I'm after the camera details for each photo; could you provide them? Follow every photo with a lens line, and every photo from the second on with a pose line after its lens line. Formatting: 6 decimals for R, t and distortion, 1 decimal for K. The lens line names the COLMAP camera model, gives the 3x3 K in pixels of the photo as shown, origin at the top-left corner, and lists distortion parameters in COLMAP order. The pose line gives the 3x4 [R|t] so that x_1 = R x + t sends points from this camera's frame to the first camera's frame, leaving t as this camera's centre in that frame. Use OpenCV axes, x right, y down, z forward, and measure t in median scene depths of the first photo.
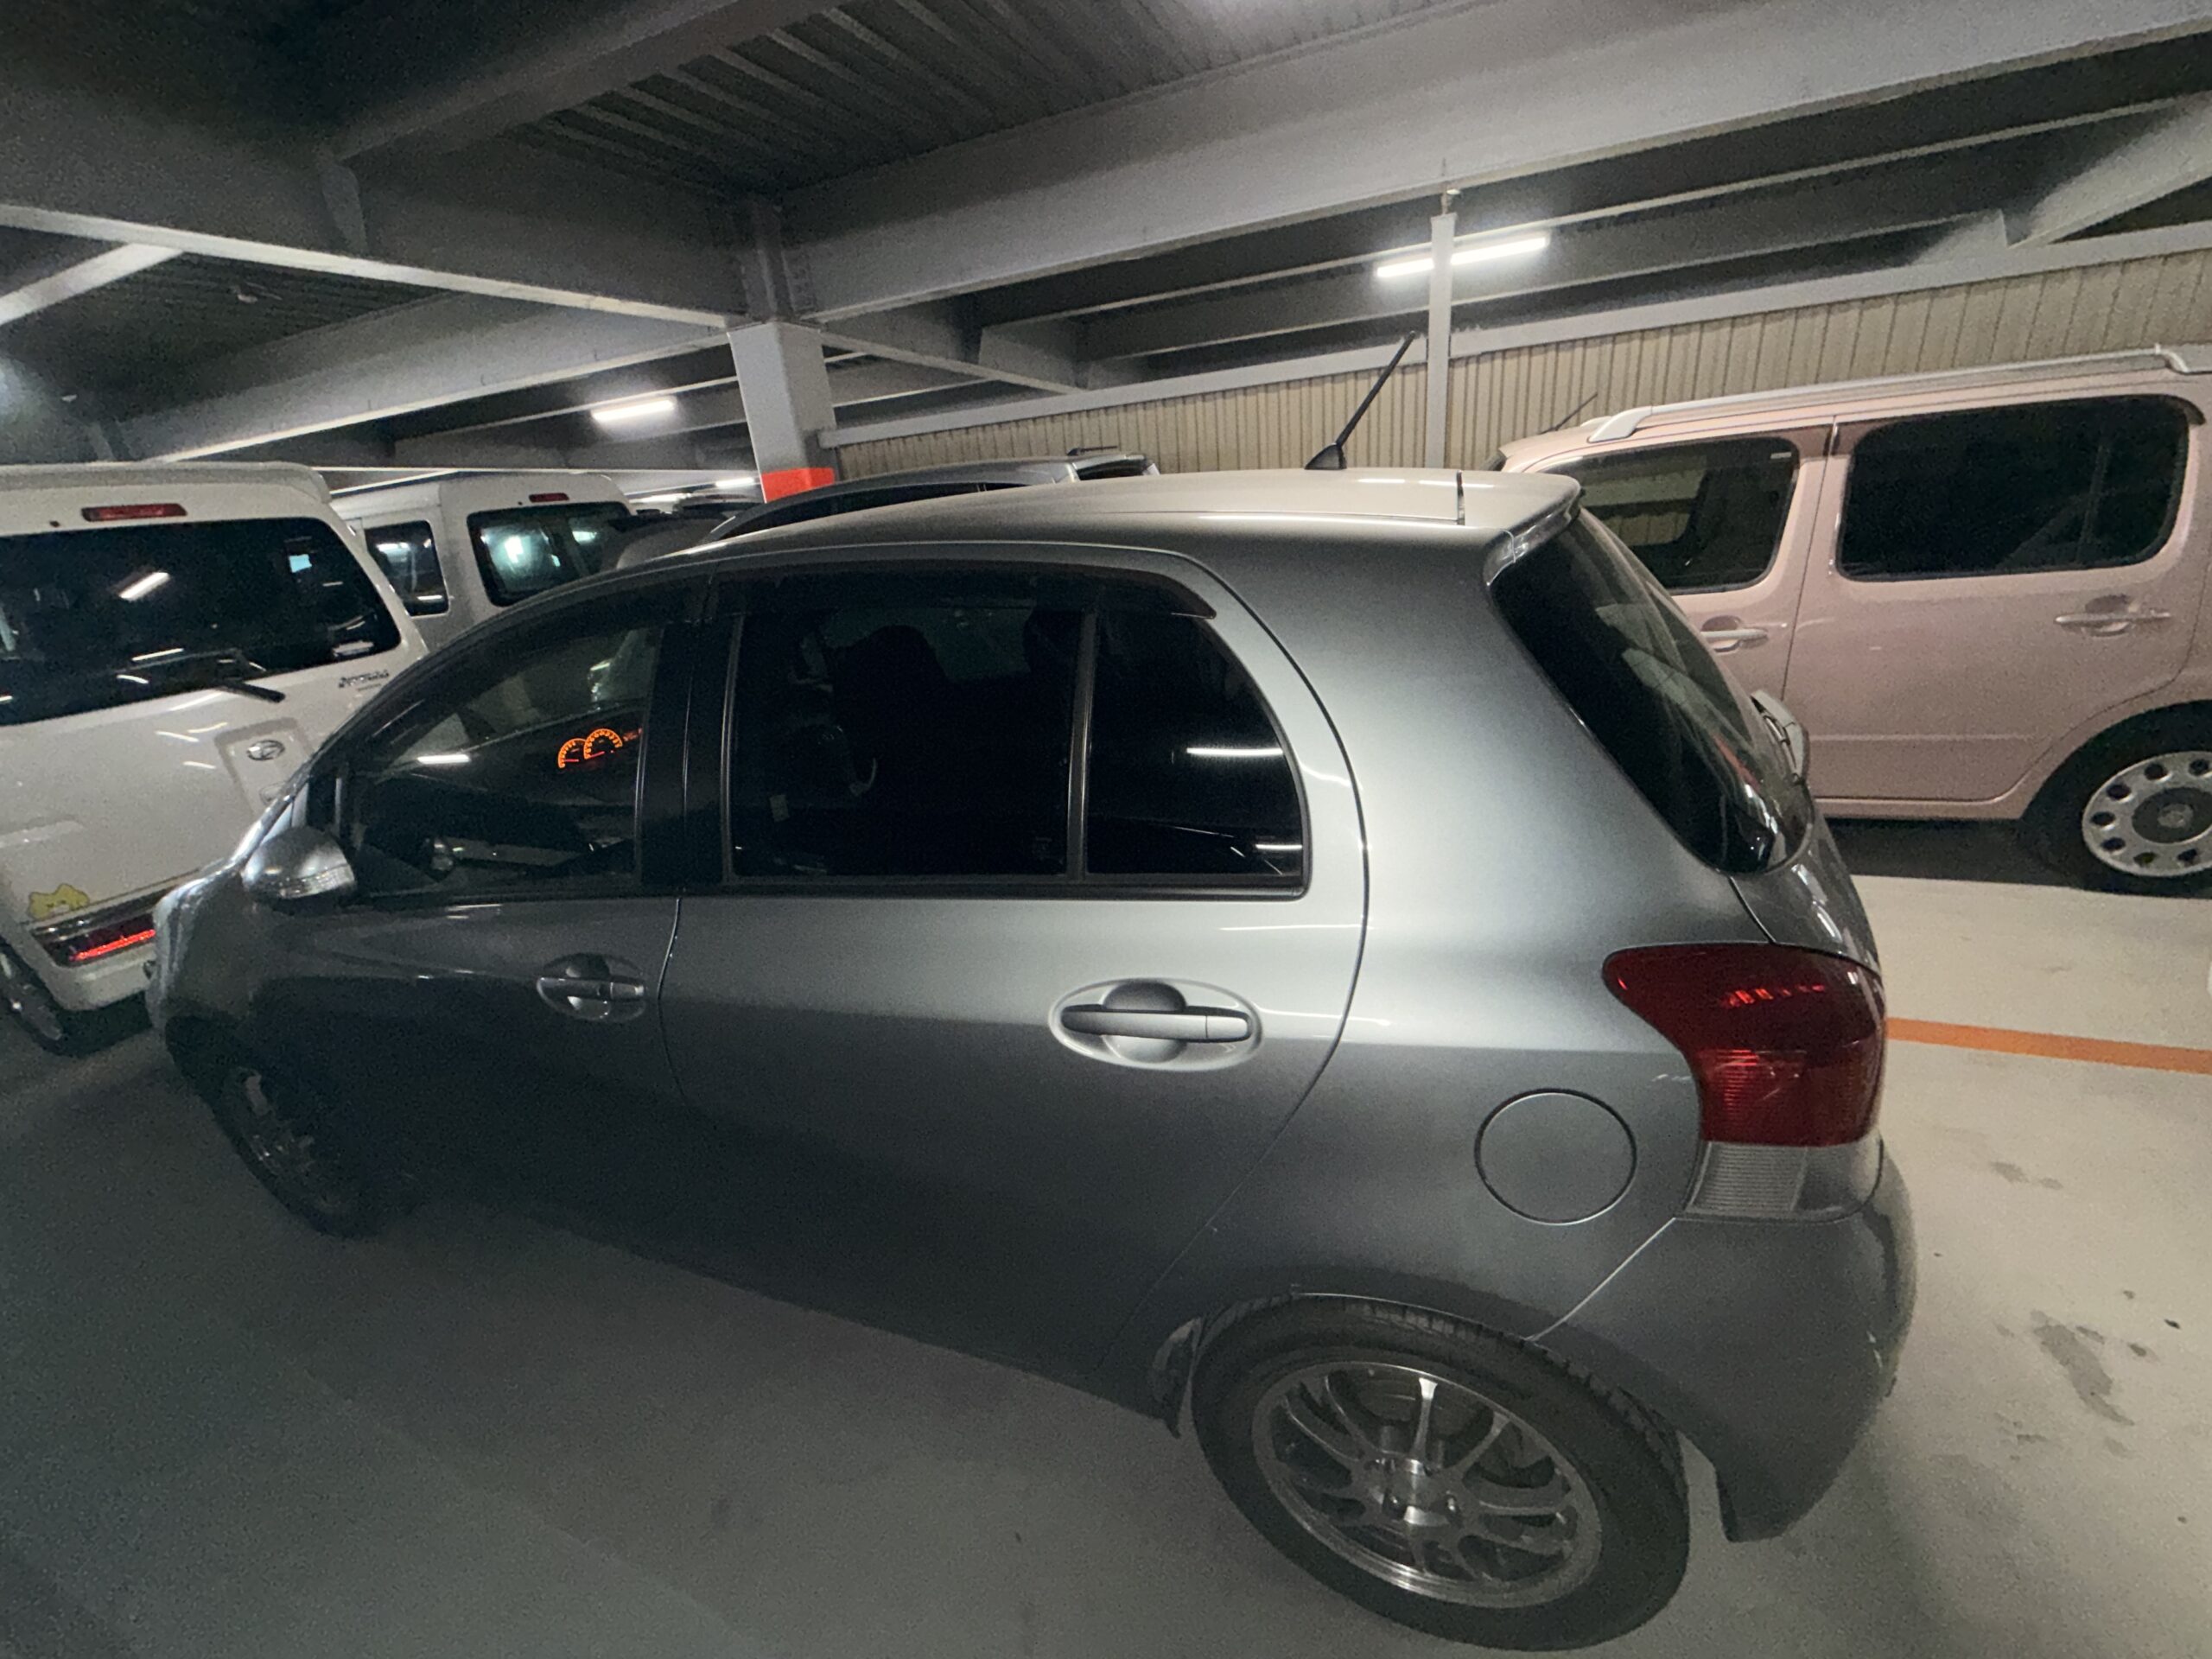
lens RADIAL K [[884.2, 0, 1102.5], [0, 884.2, 833.6], [0, 0, 1]] dist [0.001033, 0.000979]
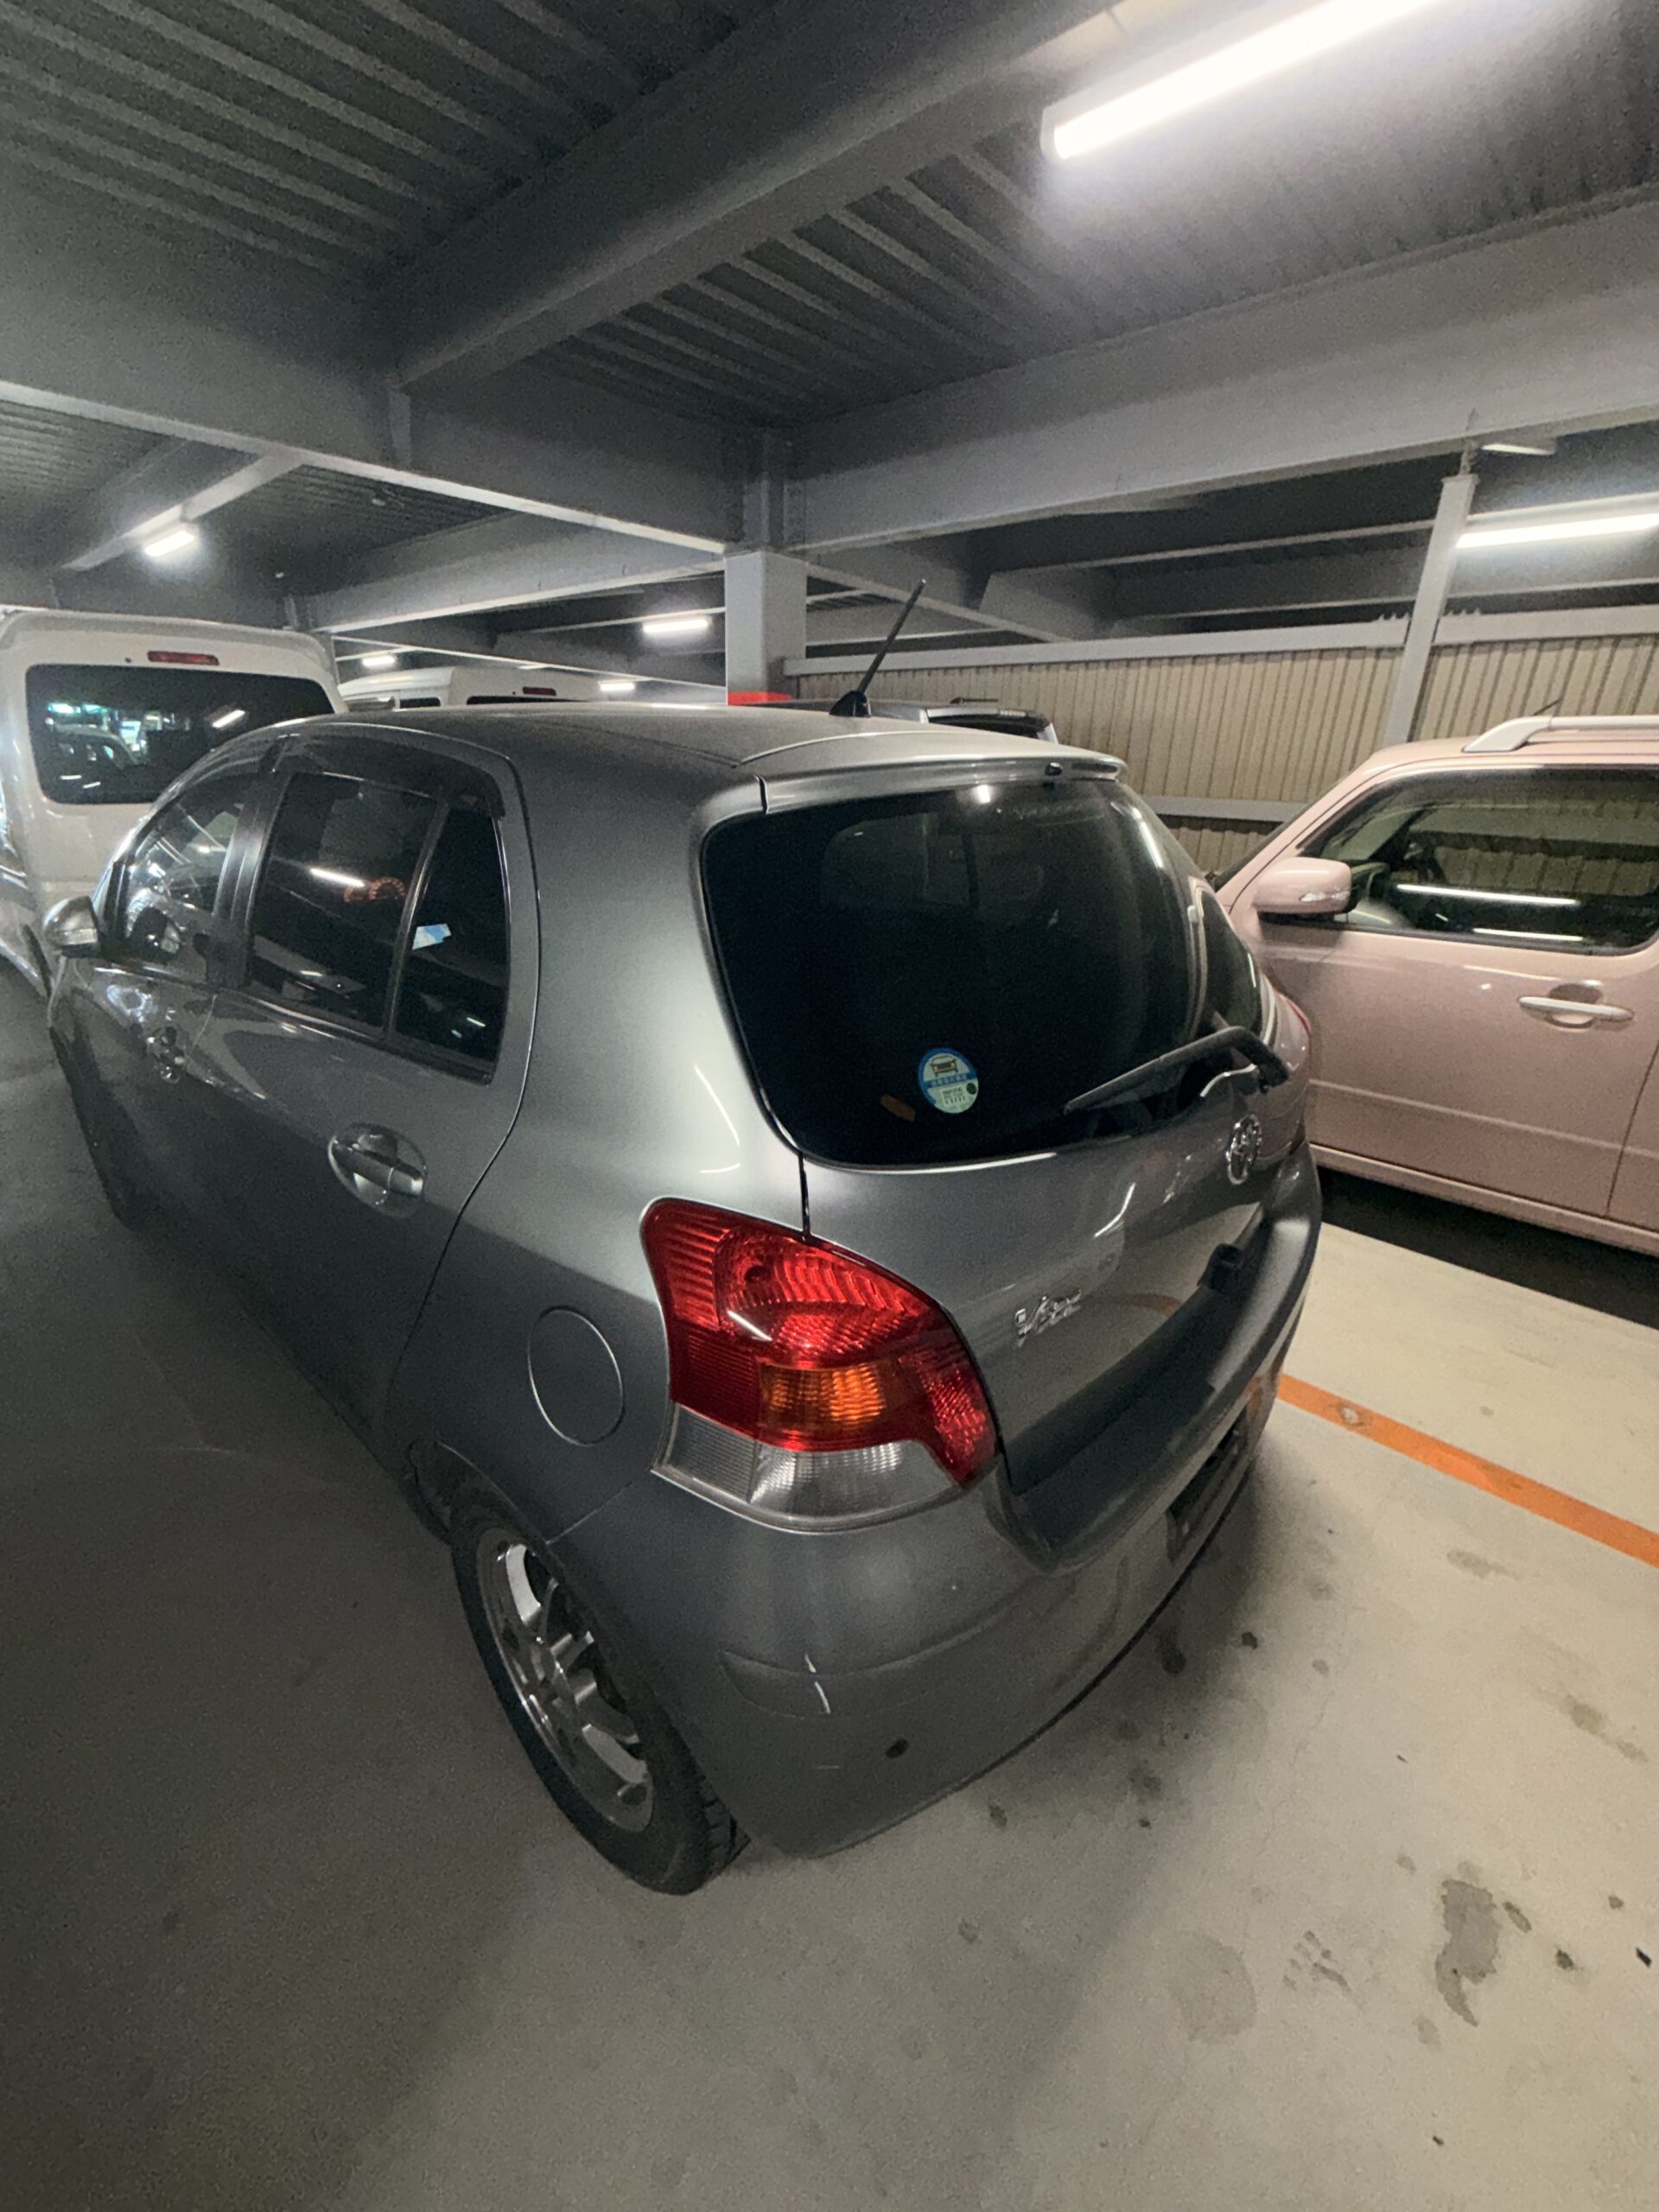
lens RADIAL K [[884.2, 0, 825.3], [0, 884.2, 1102.9], [0, 0, 1]] dist [0.001033, 0.000979]
pose [[0.929590, 0.242000, -0.278025, 0.156806], [-0.236697, 0.970136, 0.053023, -0.010237], [0.282554, 0.016518, 0.959109, 0.013879]]
